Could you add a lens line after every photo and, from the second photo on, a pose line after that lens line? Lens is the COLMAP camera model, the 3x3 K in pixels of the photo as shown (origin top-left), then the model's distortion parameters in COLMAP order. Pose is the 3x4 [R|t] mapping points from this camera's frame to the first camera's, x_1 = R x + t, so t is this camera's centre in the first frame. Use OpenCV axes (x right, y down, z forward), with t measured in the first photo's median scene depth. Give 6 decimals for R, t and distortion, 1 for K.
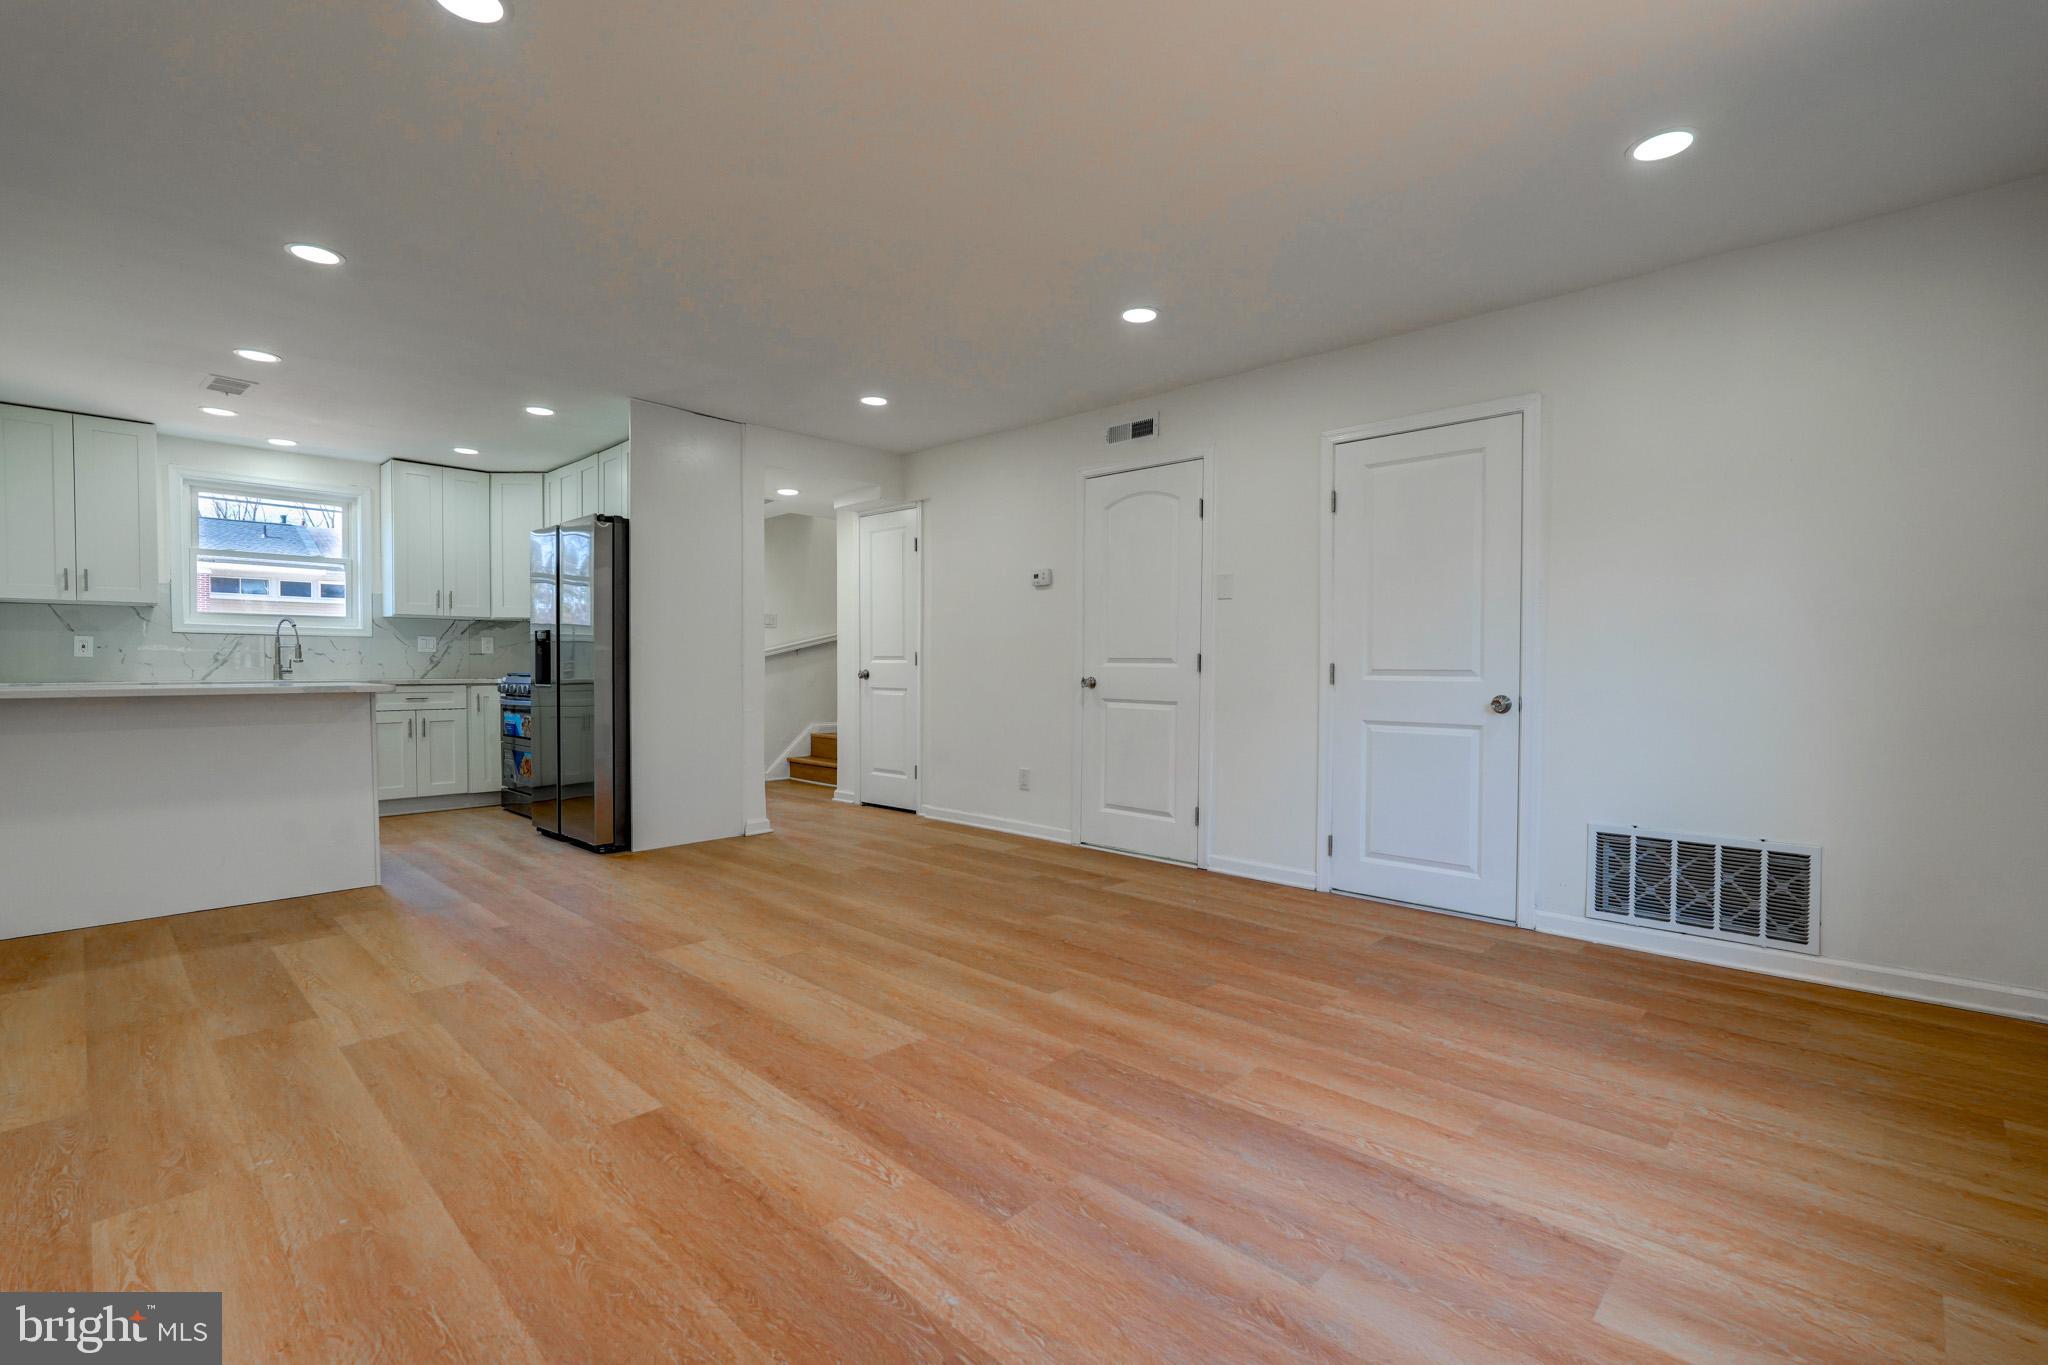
lens RADIAL K [[921.1, 0, 1027.9], [0, 921.1, 683.2], [0, 0, 1]] dist [-0.016861, 0.008429]
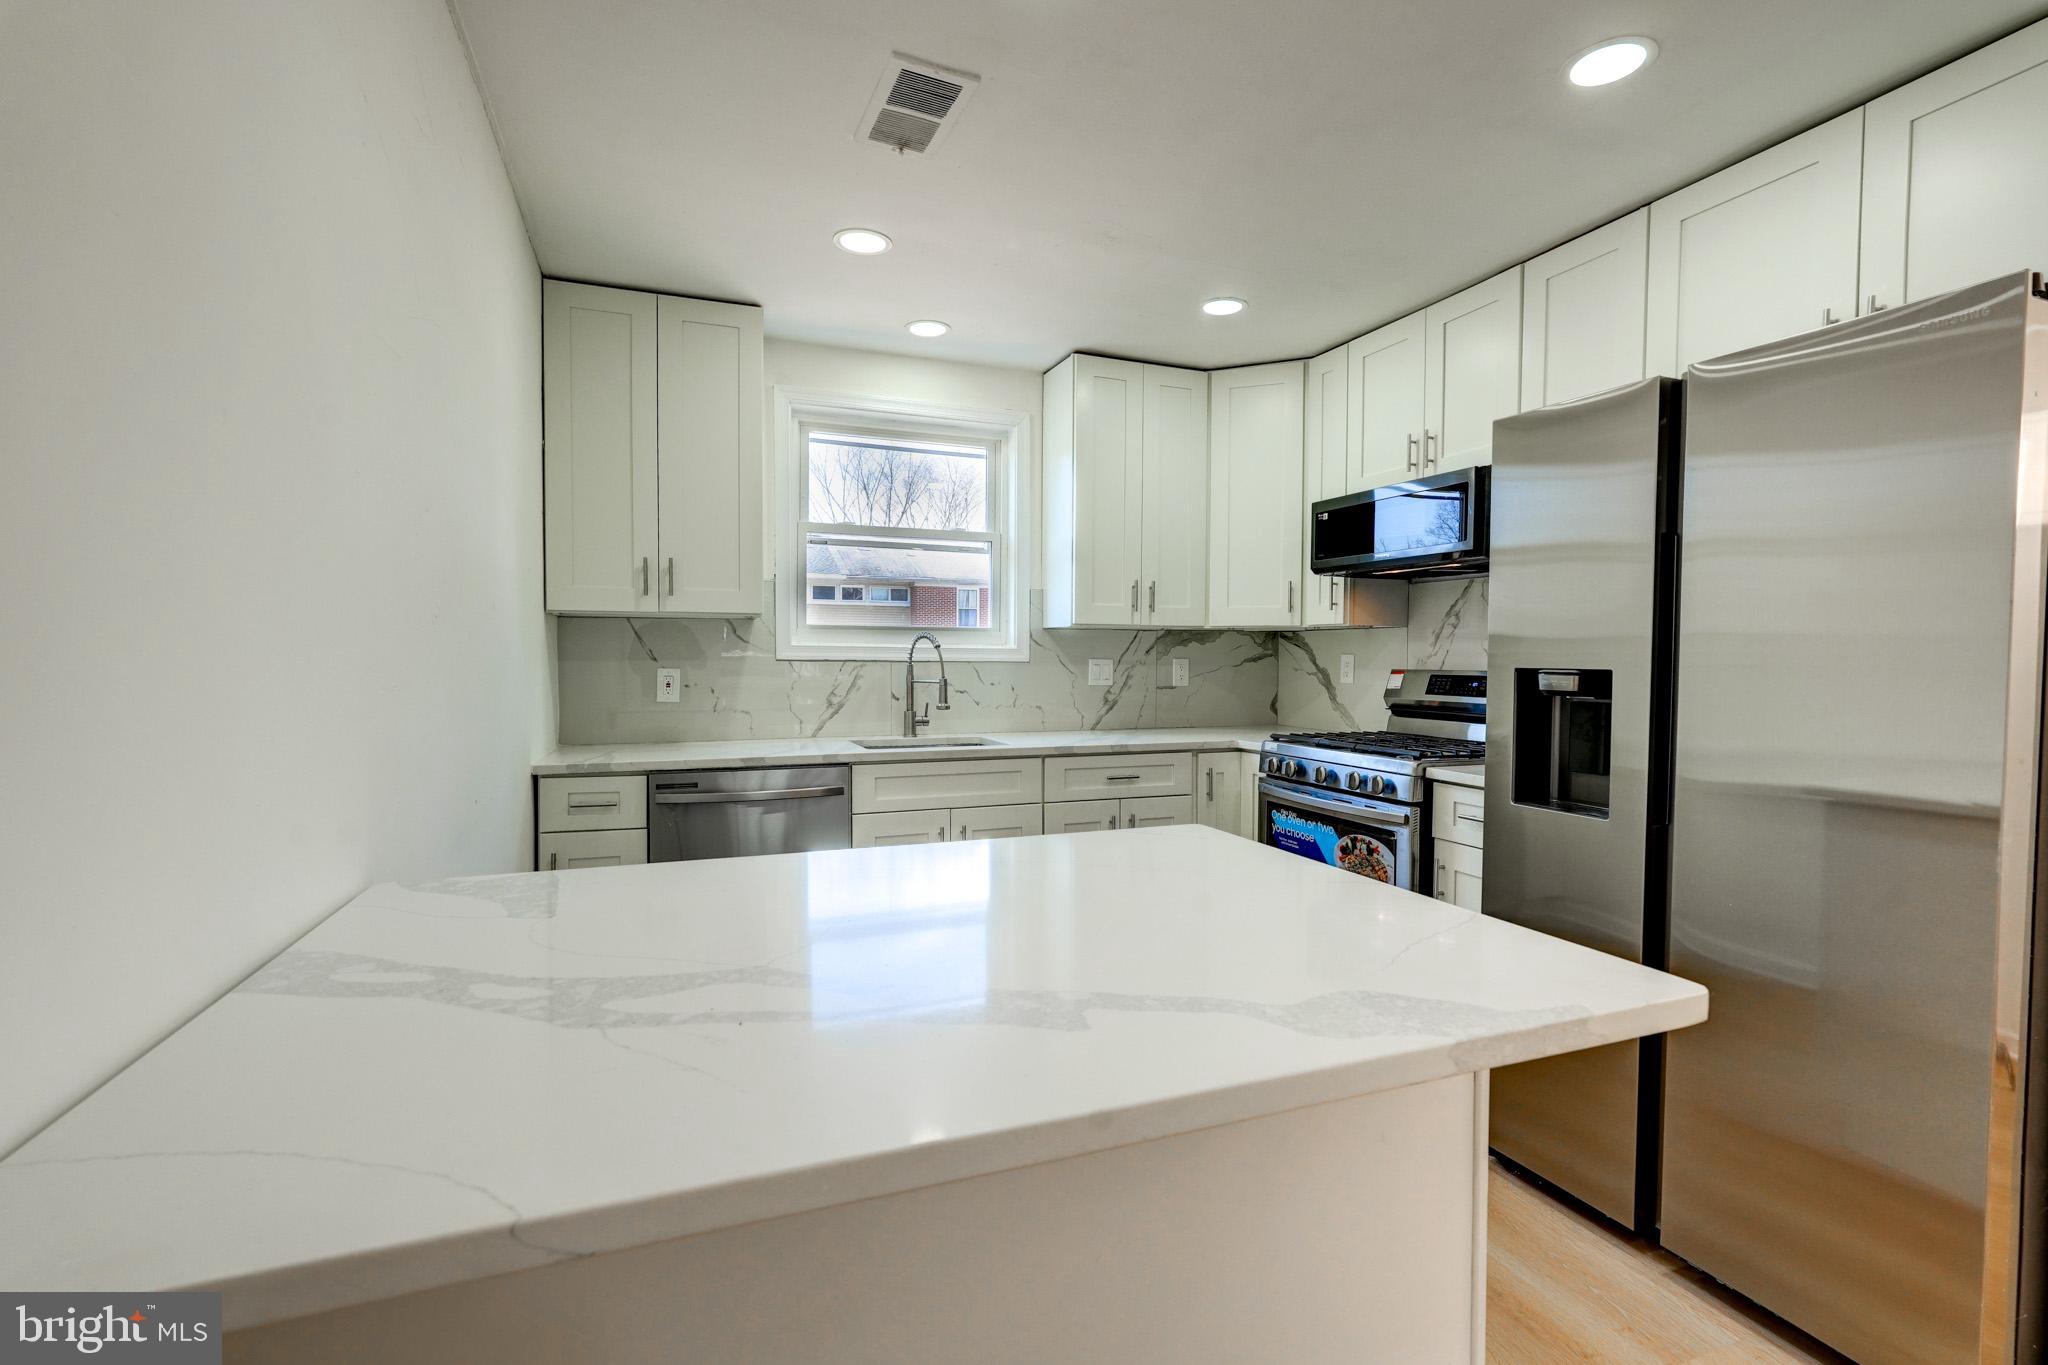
lens RADIAL K [[917.9, 0, 1025.4], [0, 917.9, 684.5], [0, 0, 1]] dist [-0.016777, 0.008845]
pose [[0.903123, 0.016314, -0.429073, -0.550009], [-0.011451, 0.999838, 0.013913, -0.052333], [0.429230, -0.007652, 0.903163, 0.544251]]
